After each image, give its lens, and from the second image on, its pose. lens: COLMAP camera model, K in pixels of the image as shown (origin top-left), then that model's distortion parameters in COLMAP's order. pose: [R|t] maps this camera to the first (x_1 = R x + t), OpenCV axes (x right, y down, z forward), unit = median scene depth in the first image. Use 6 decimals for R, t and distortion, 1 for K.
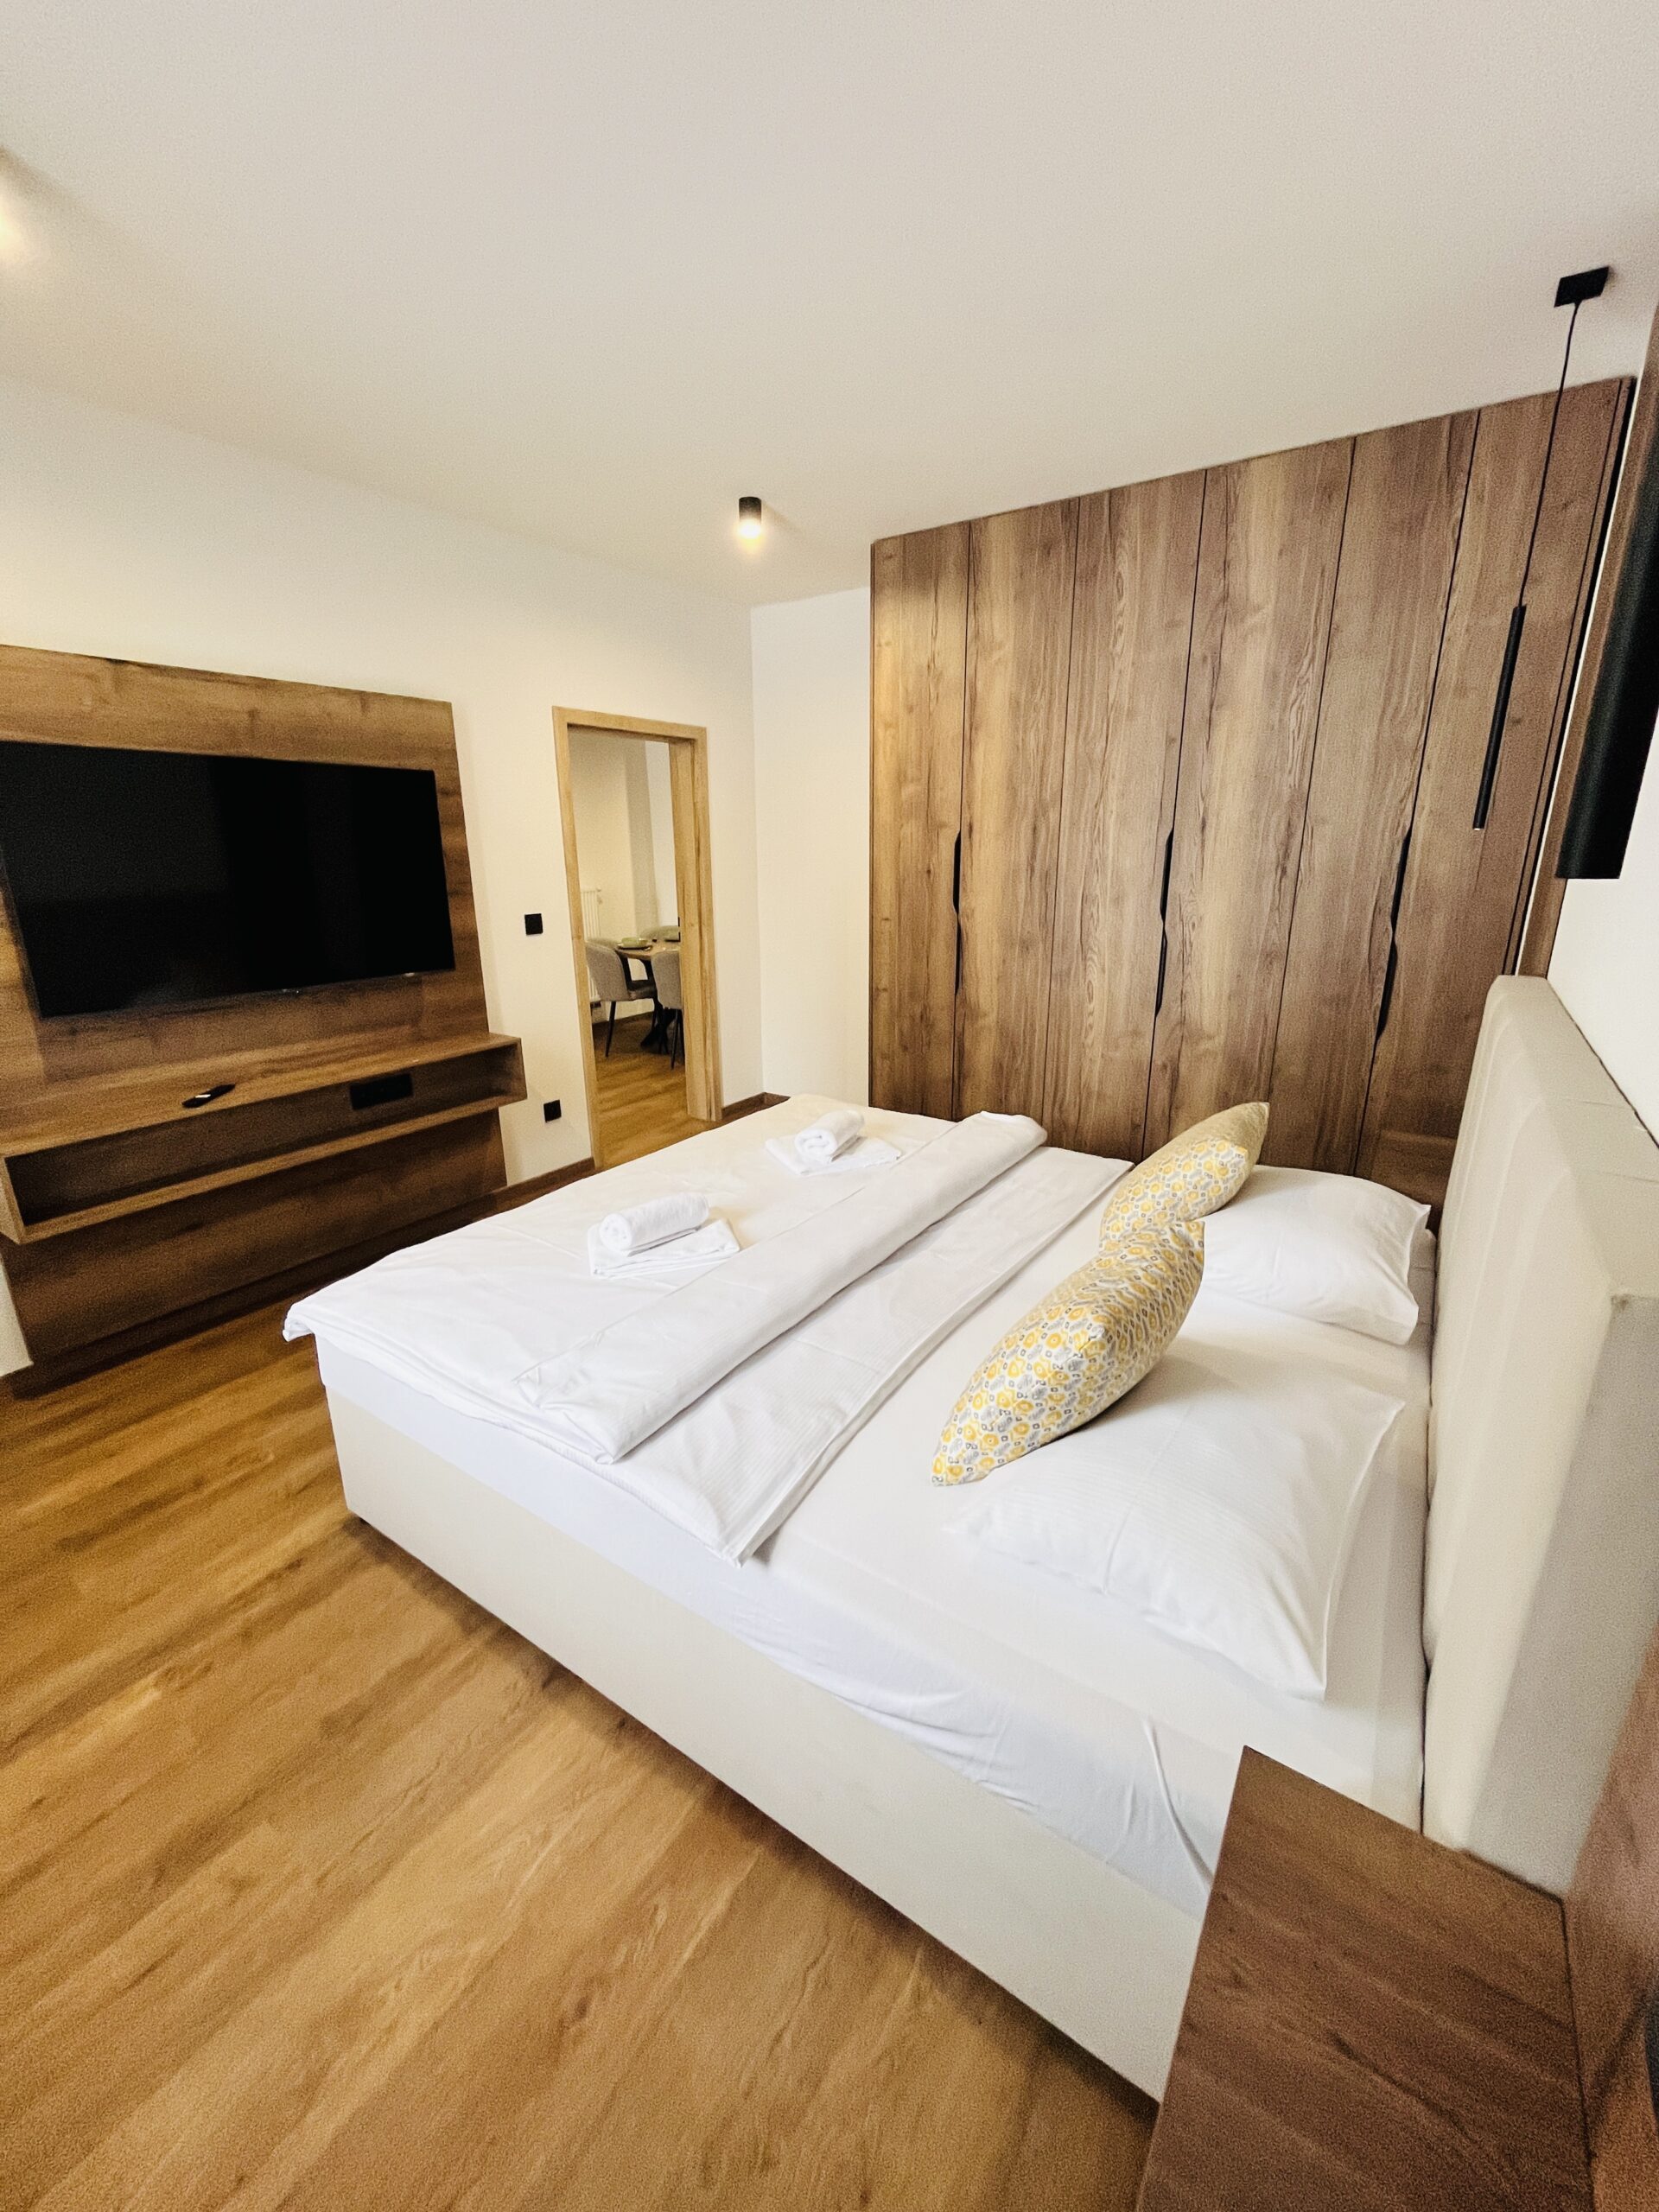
lens RADIAL K [[884.9, 0, 827.3], [0, 884.9, 1114.2], [0, 0, 1]] dist [-0.011201, -0.000229]
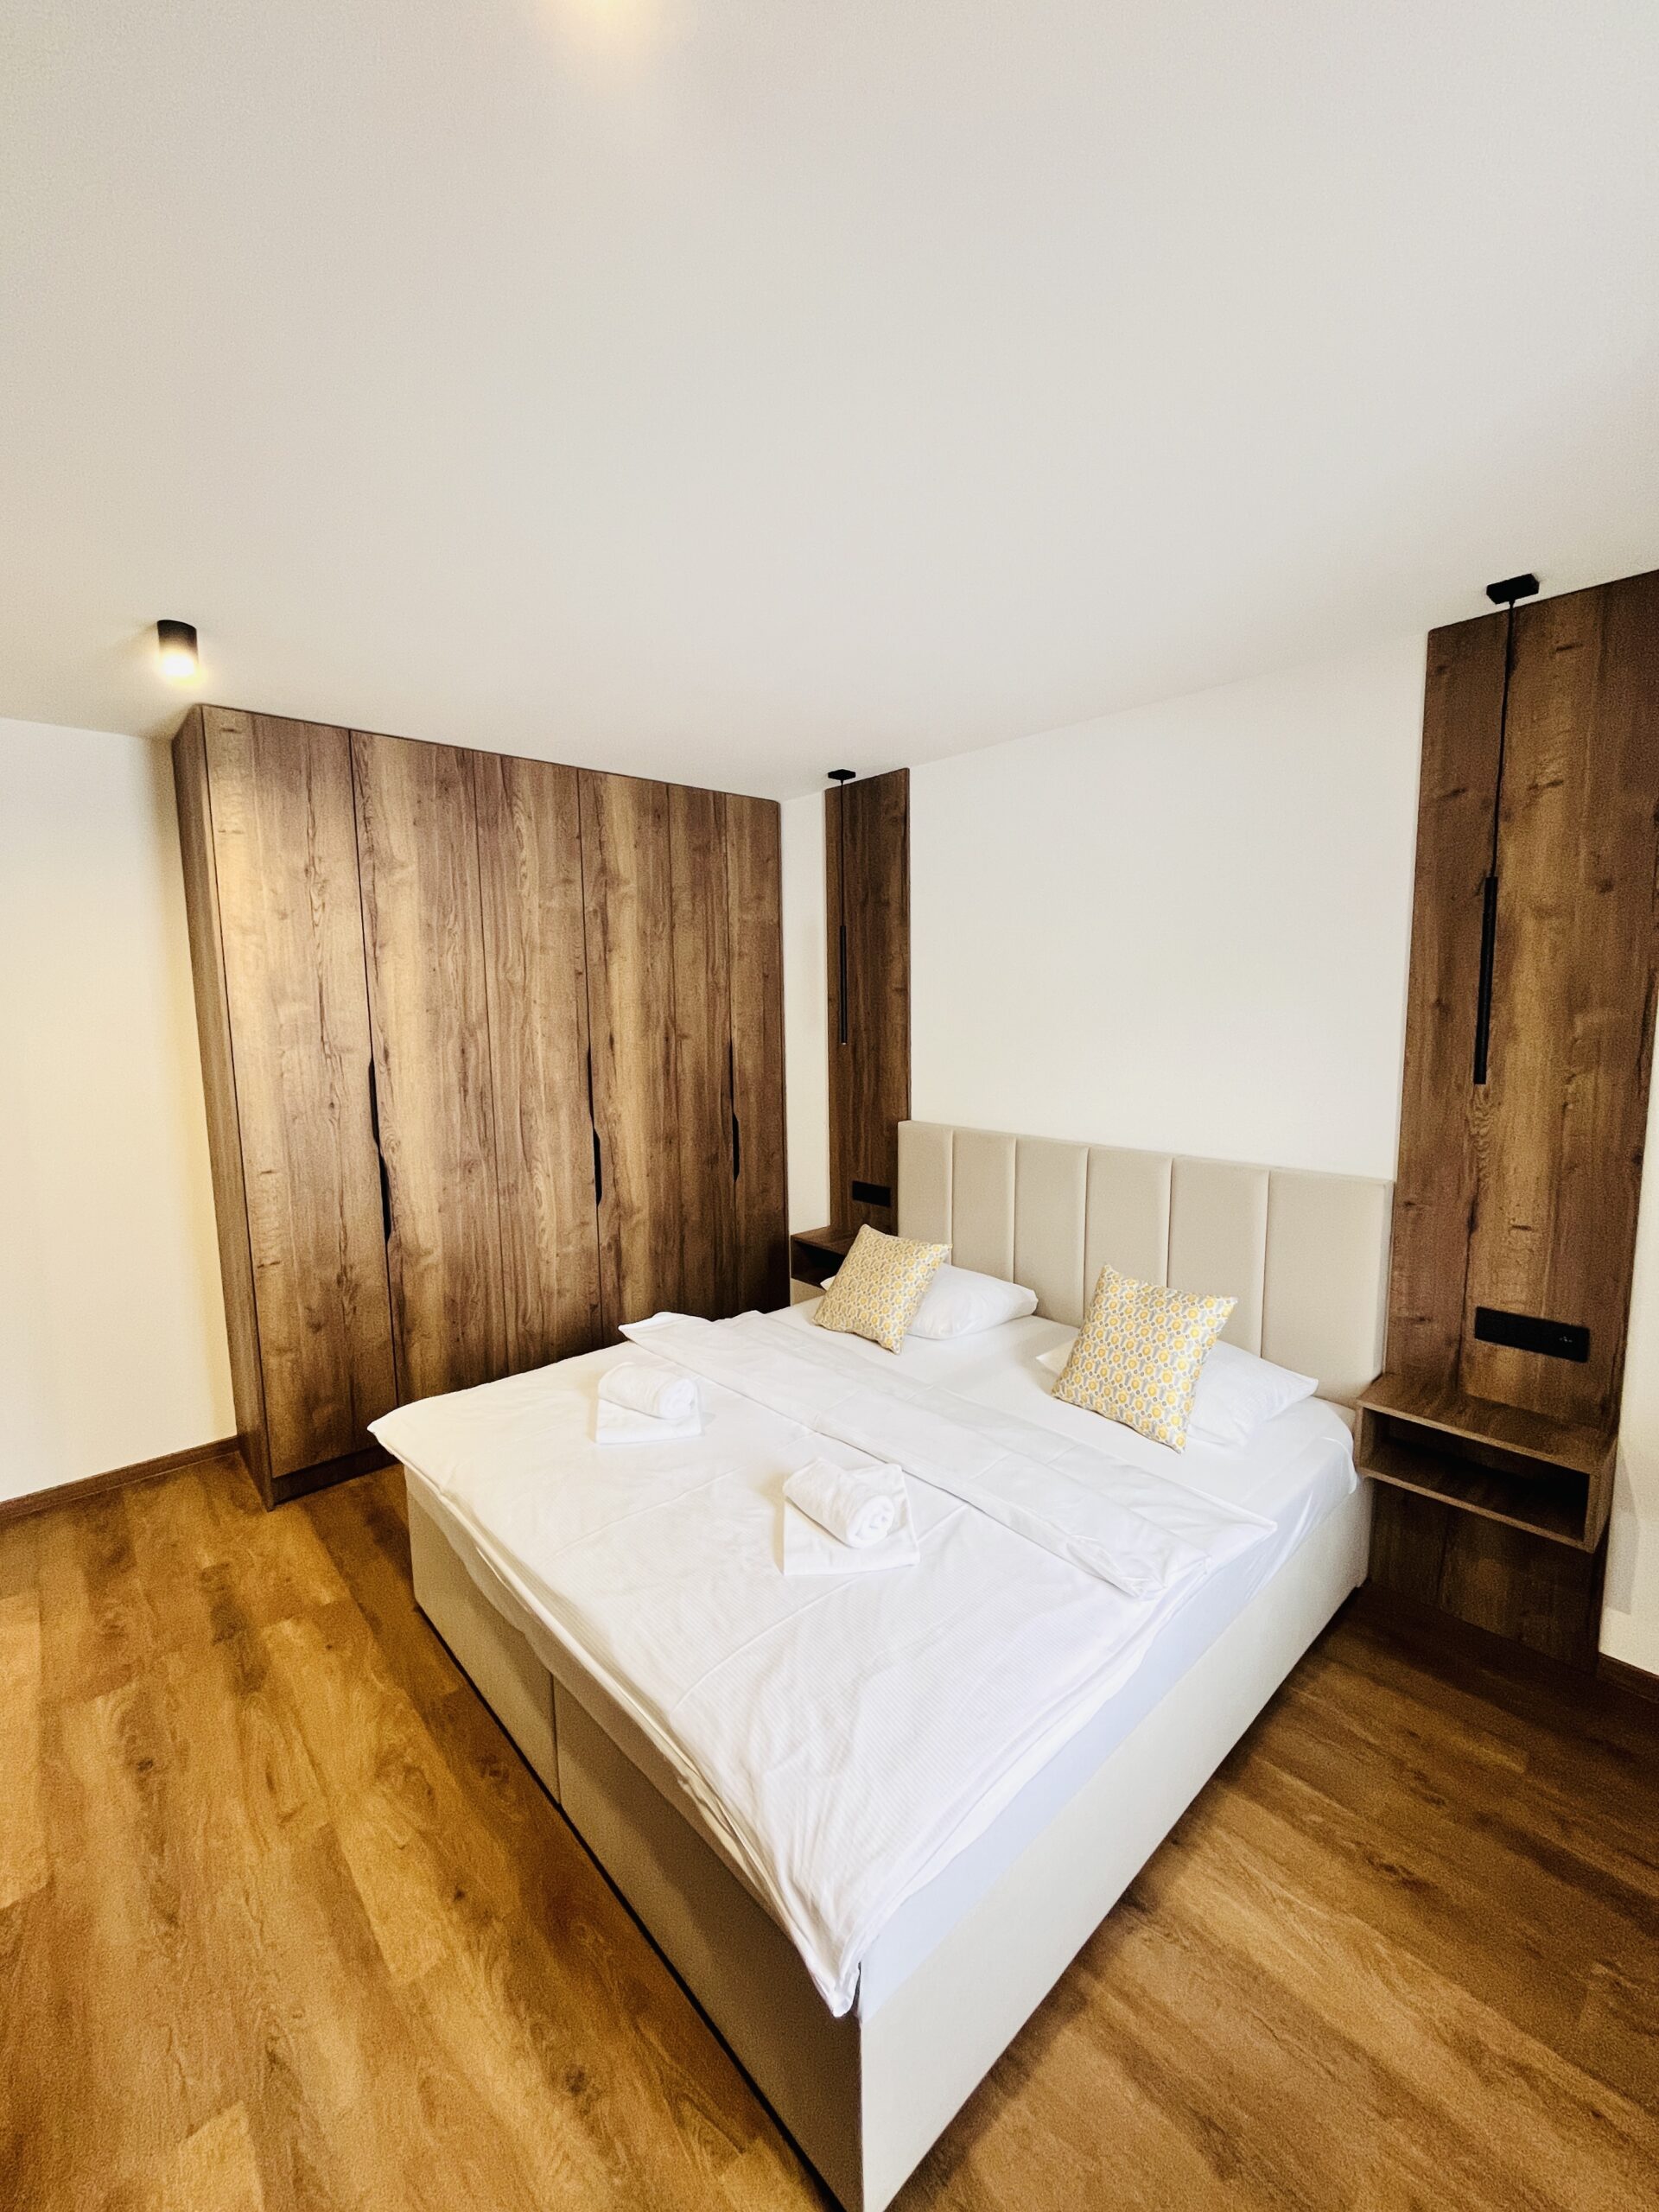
lens RADIAL K [[889.6, 0, 829.5], [0, 889.6, 1106.0], [0, 0, 1]] dist [-0.002443, 0.000223]
pose [[0.235074, -0.114942, 0.965157, -0.685101], [0.295214, 0.954518, 0.041772, -0.206141], [-0.926061, 0.275108, 0.258315, 0.433469]]
